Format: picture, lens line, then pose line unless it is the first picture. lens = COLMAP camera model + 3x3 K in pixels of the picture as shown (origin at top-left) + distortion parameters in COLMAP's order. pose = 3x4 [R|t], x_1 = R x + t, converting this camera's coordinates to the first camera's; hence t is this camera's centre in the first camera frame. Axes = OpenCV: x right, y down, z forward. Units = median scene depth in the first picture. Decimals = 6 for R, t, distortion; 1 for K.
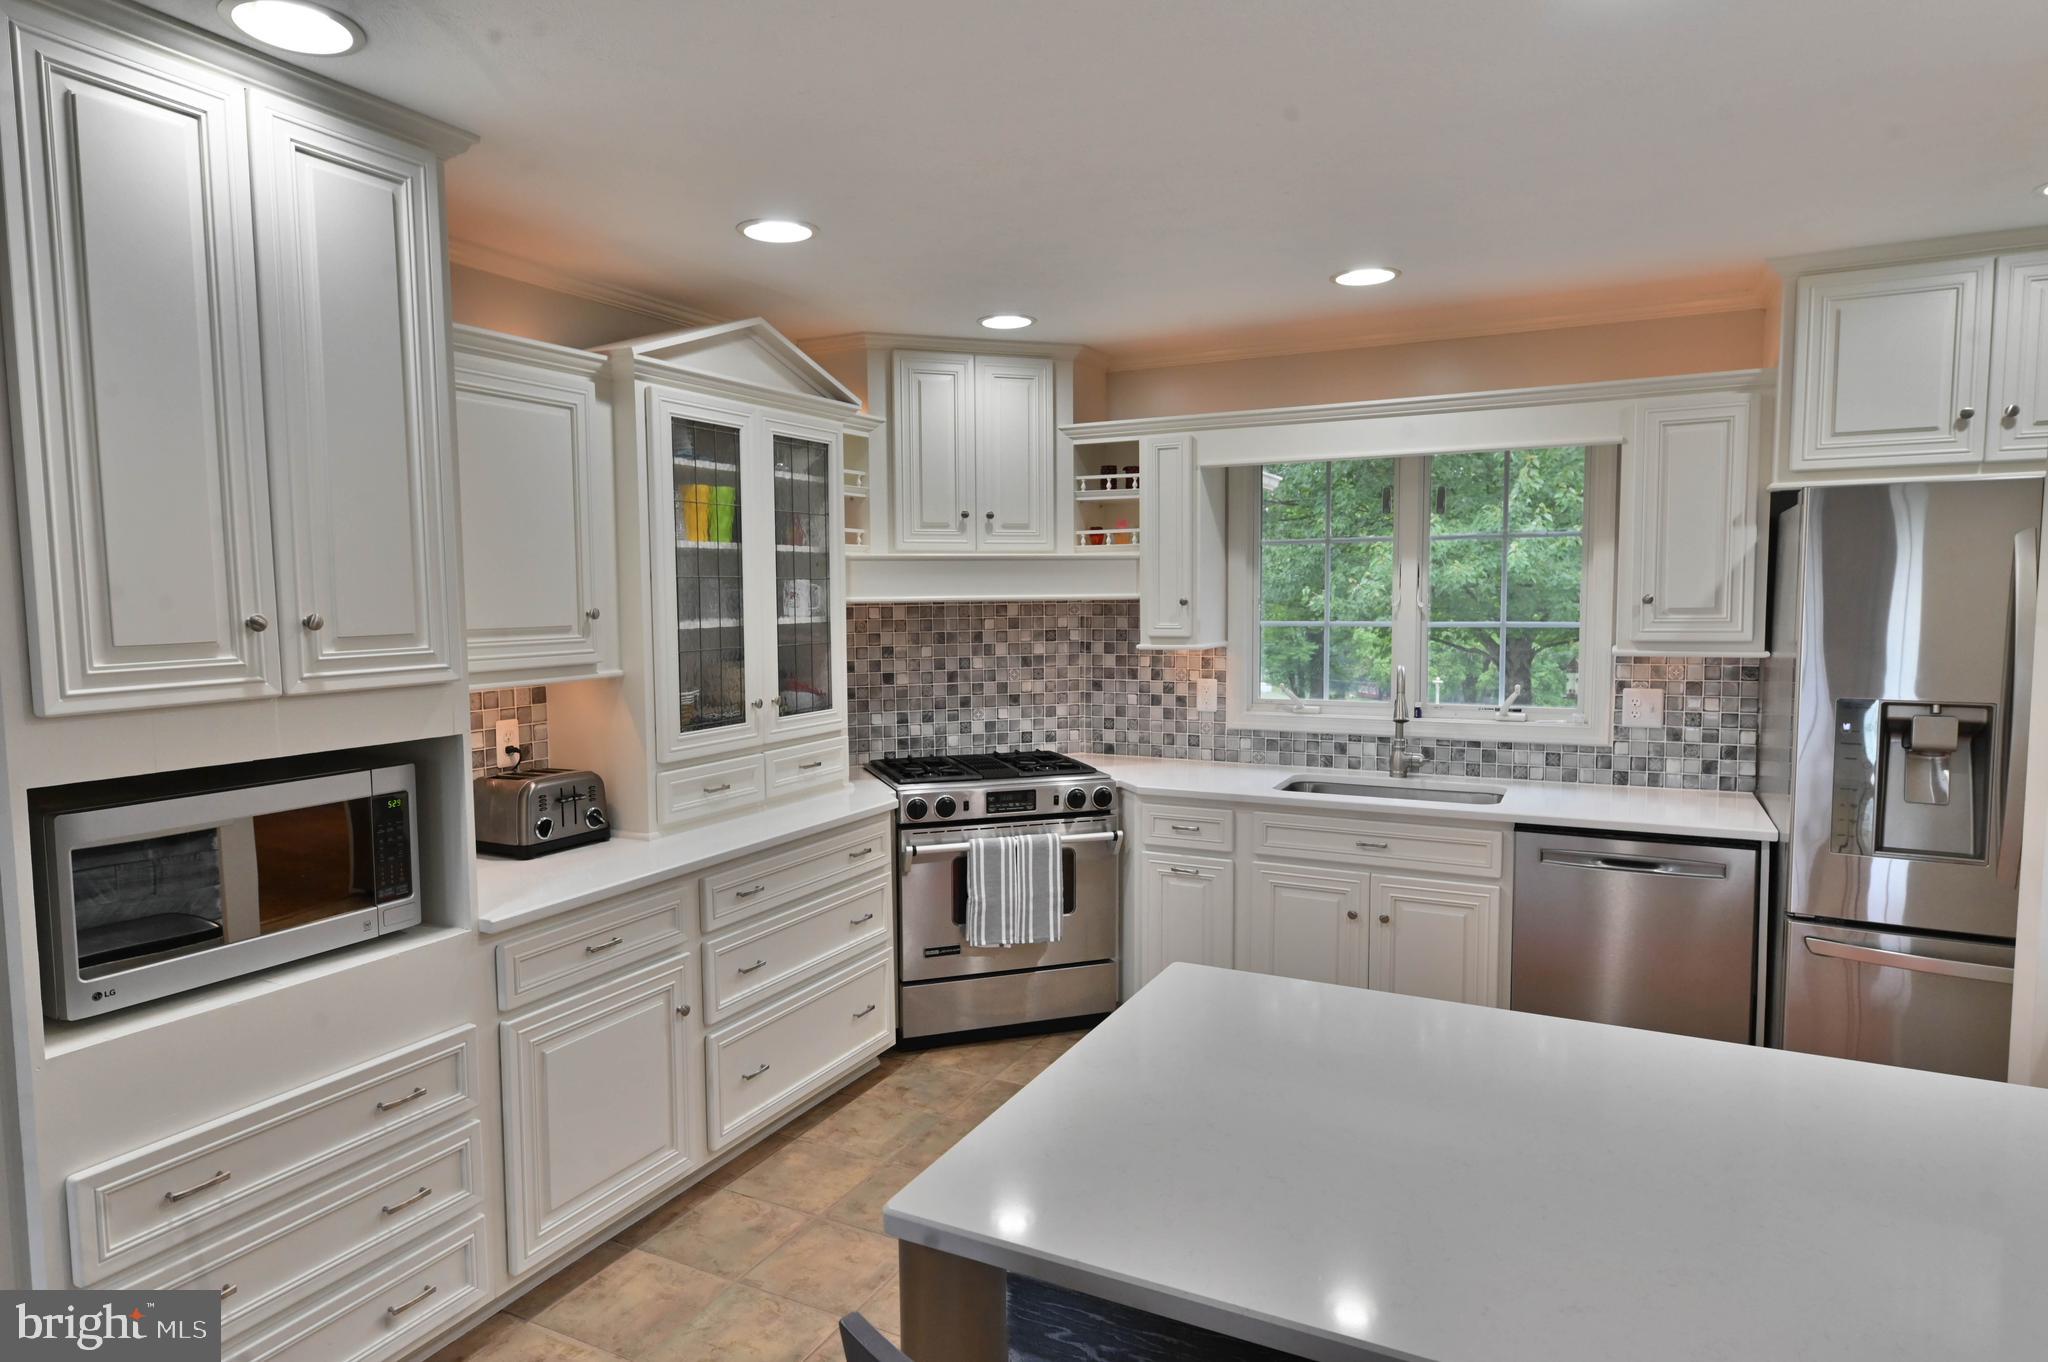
lens RADIAL K [[1180.7, 0, 1016.7], [0, 1180.7, 684.5], [0, 0, 1]] dist [0.005828, 0.000478]
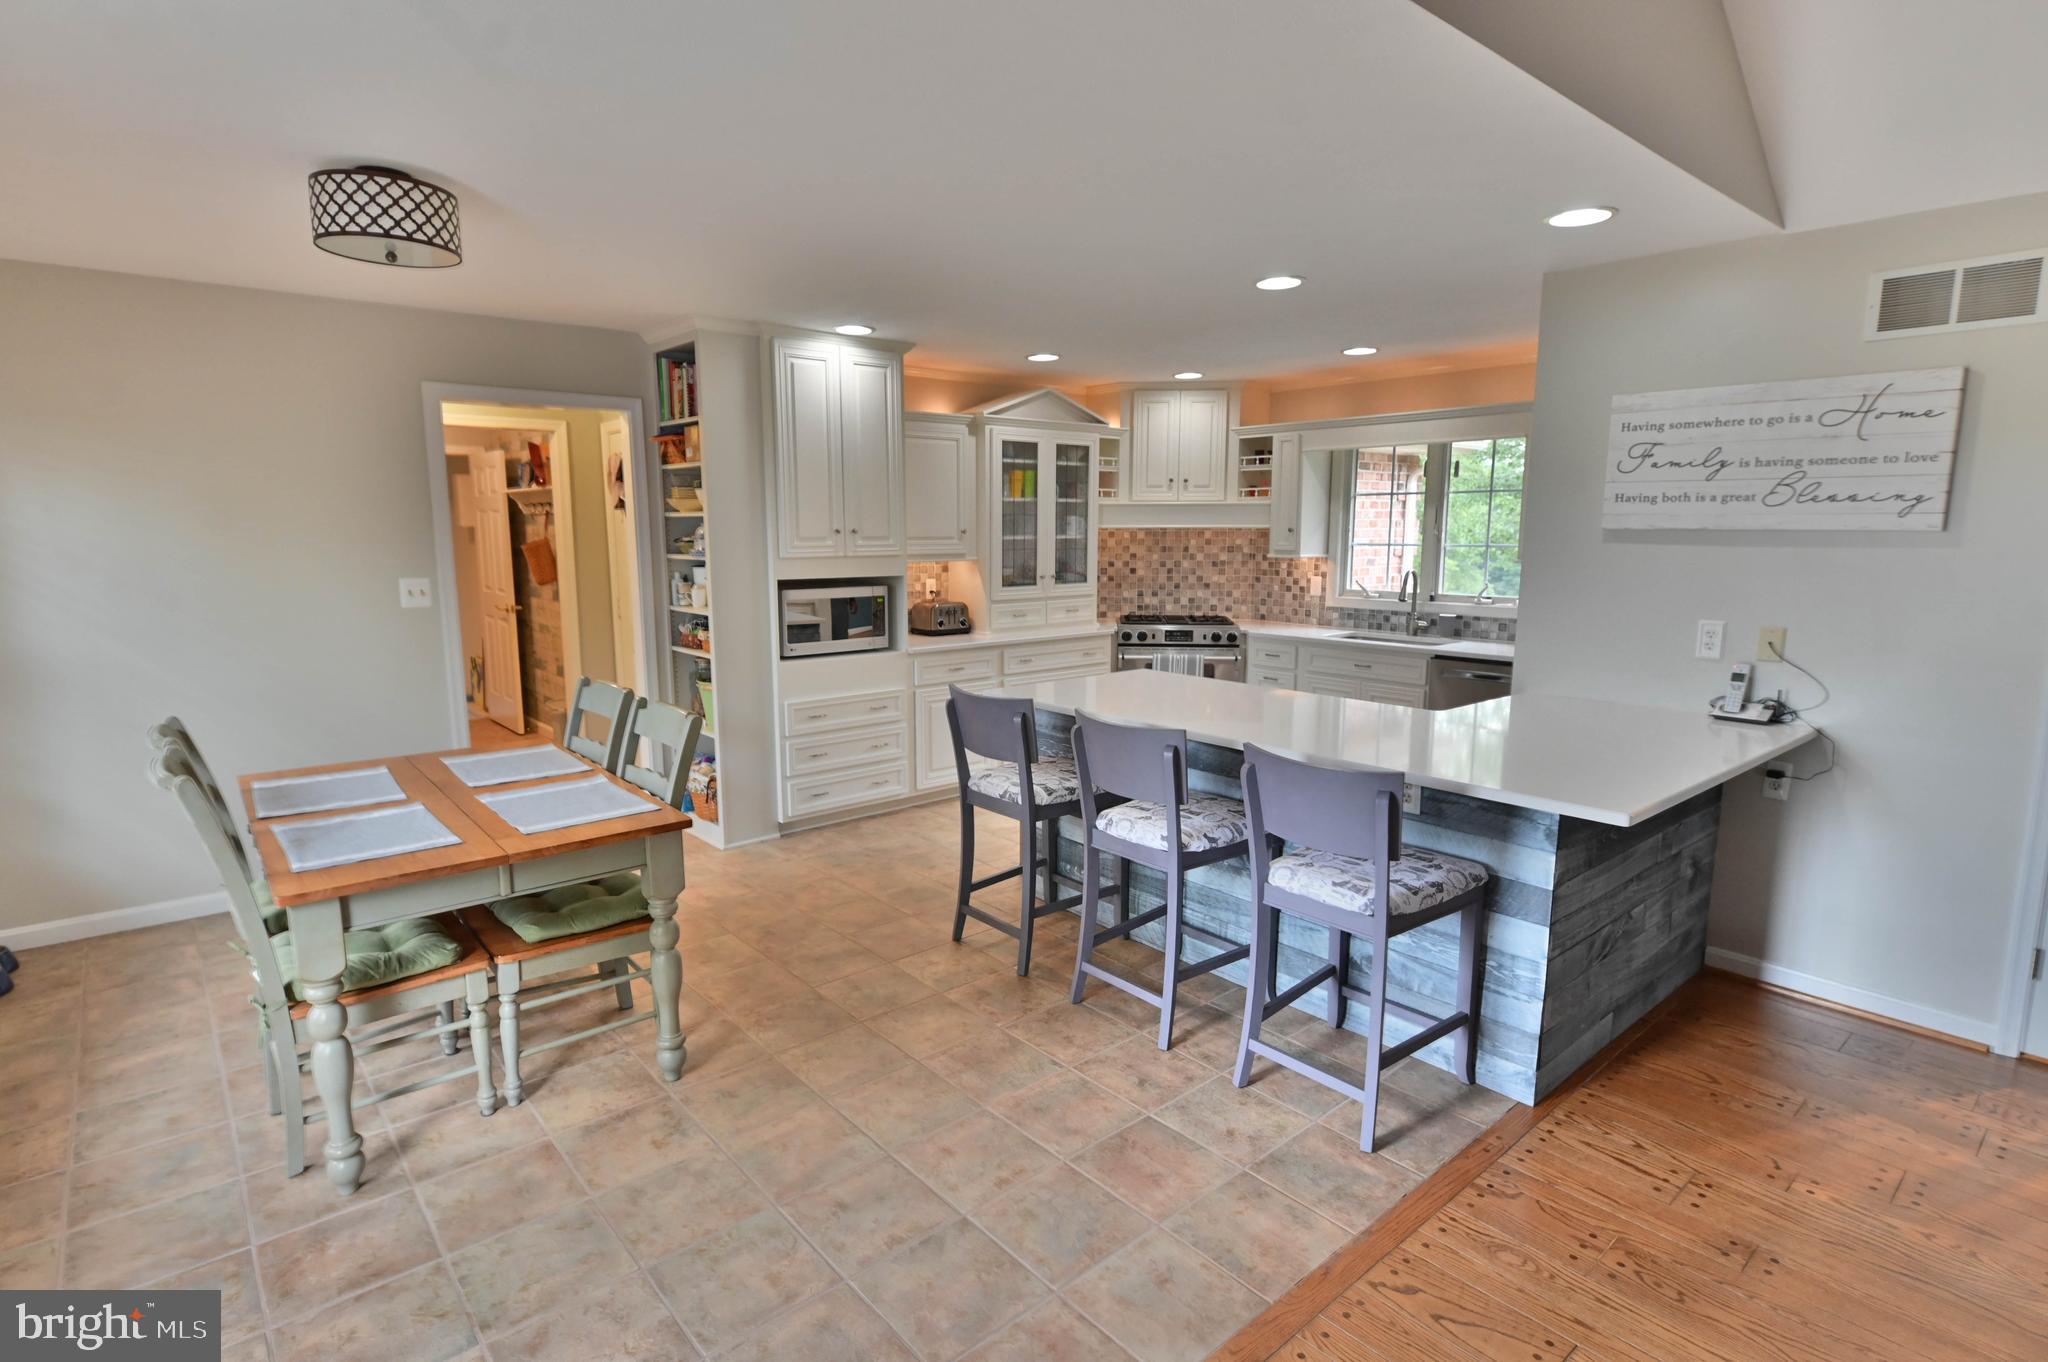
lens RADIAL K [[1030.3, 0, 1013.8], [0, 1030.3, 683.4], [0, 0, 1]] dist [-0.001067, -0.001128]
pose [[0.921974, 0.066892, -0.381430, 0.365074], [-0.038410, 0.995907, 0.081811, 0.047878], [0.385341, -0.060777, 0.920770, -0.581168]]
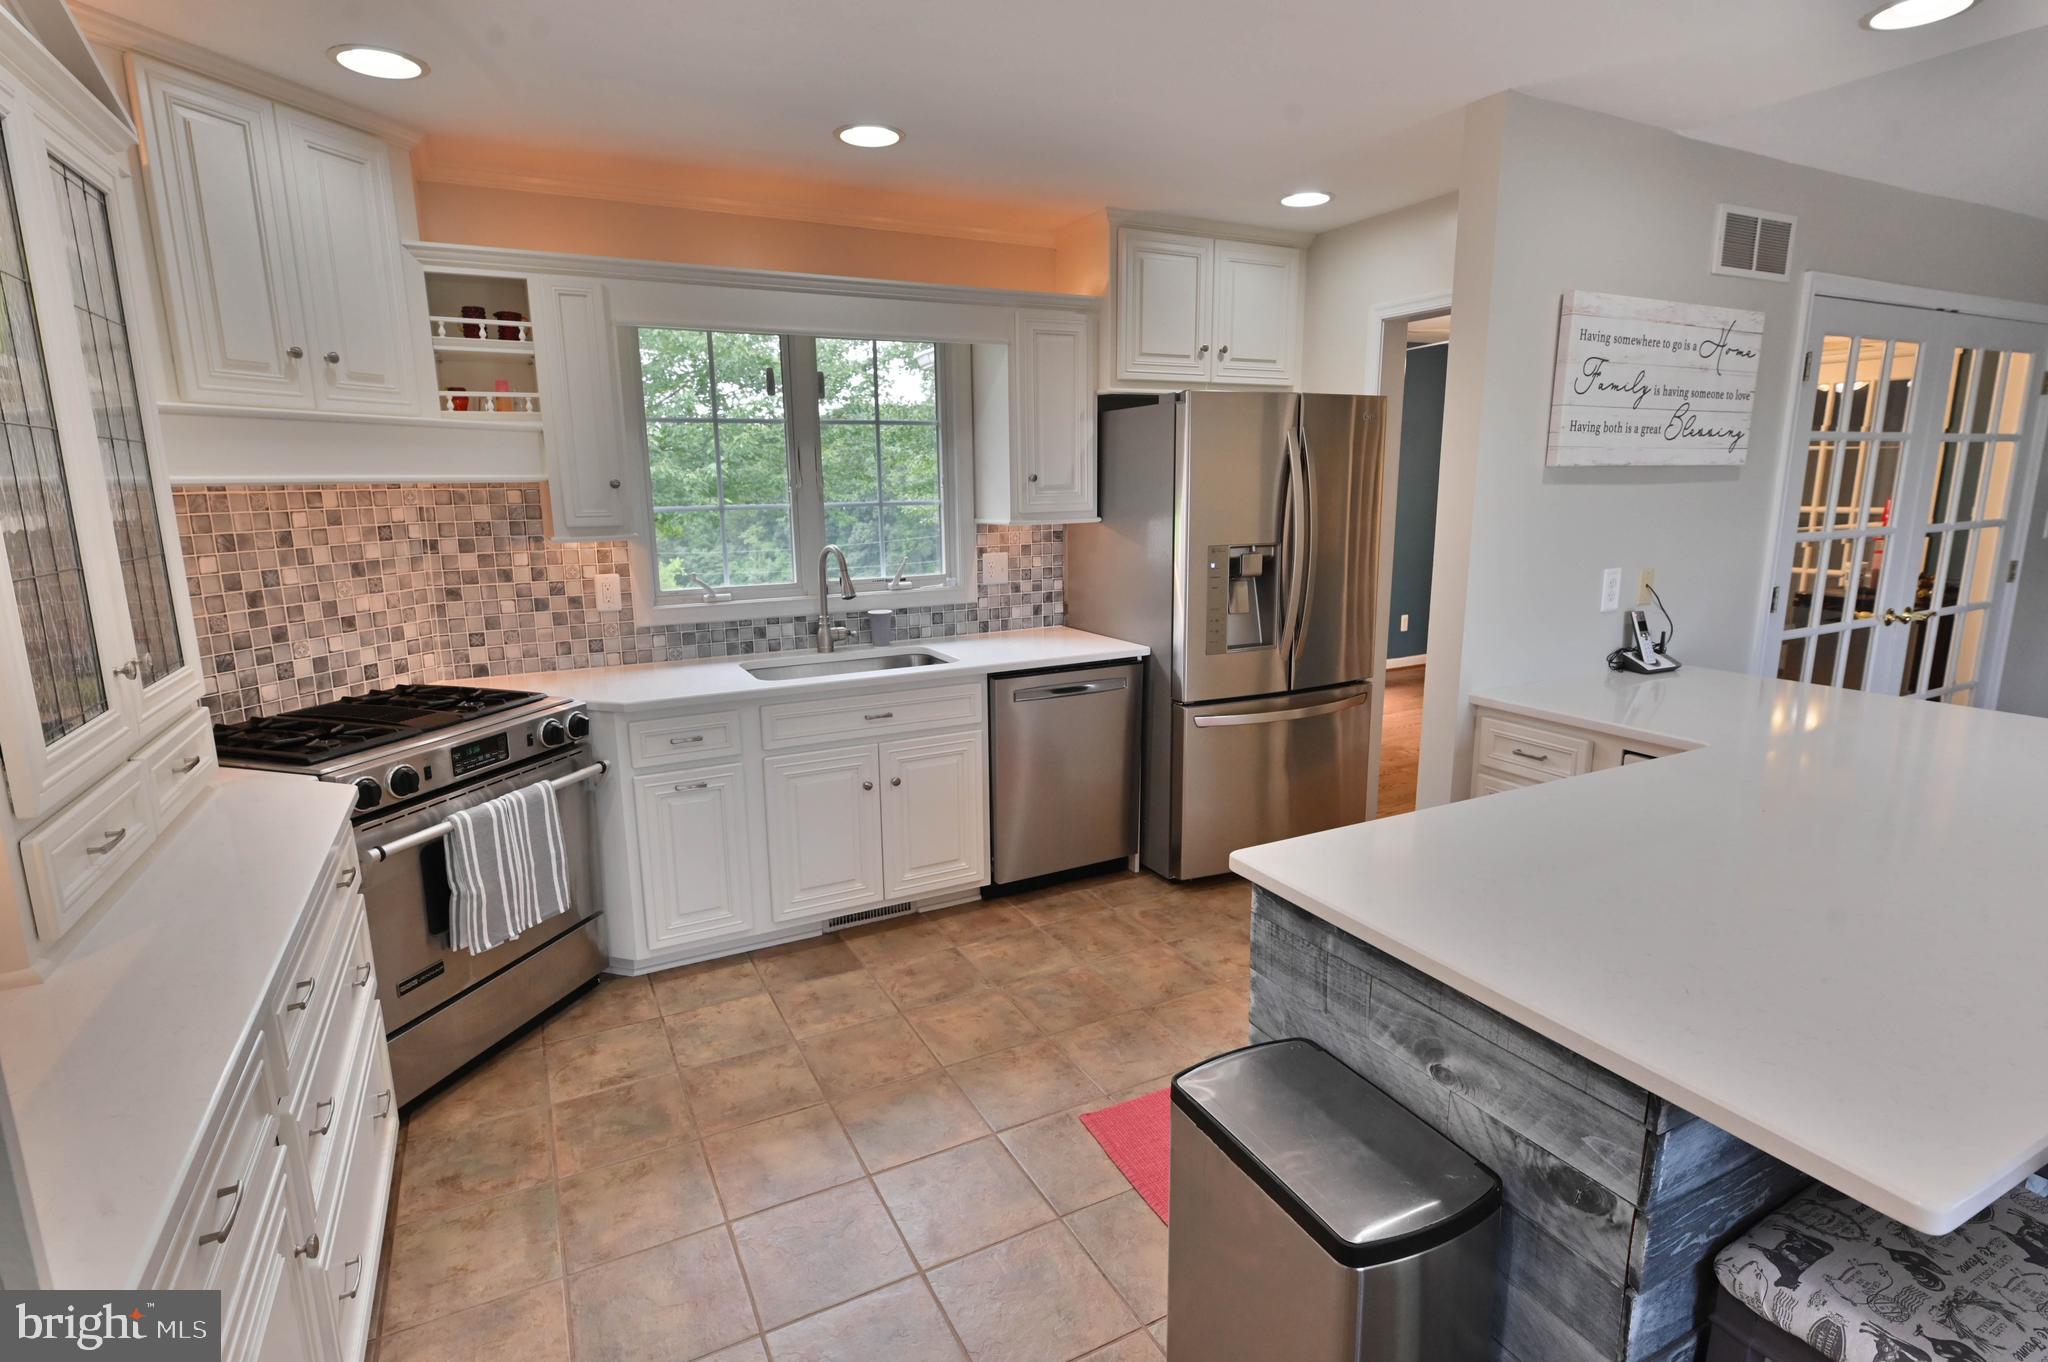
lens RADIAL K [[996.1, 0, 1013.5], [0, 996.1, 681.5], [0, 0, 1]] dist [0.001538, 0.000083]
pose [[0.588265, -0.160109, 0.792660, -0.287035], [0.072586, 0.986702, 0.145435, -0.012994], [-0.805404, -0.028019, 0.592063, 0.339179]]
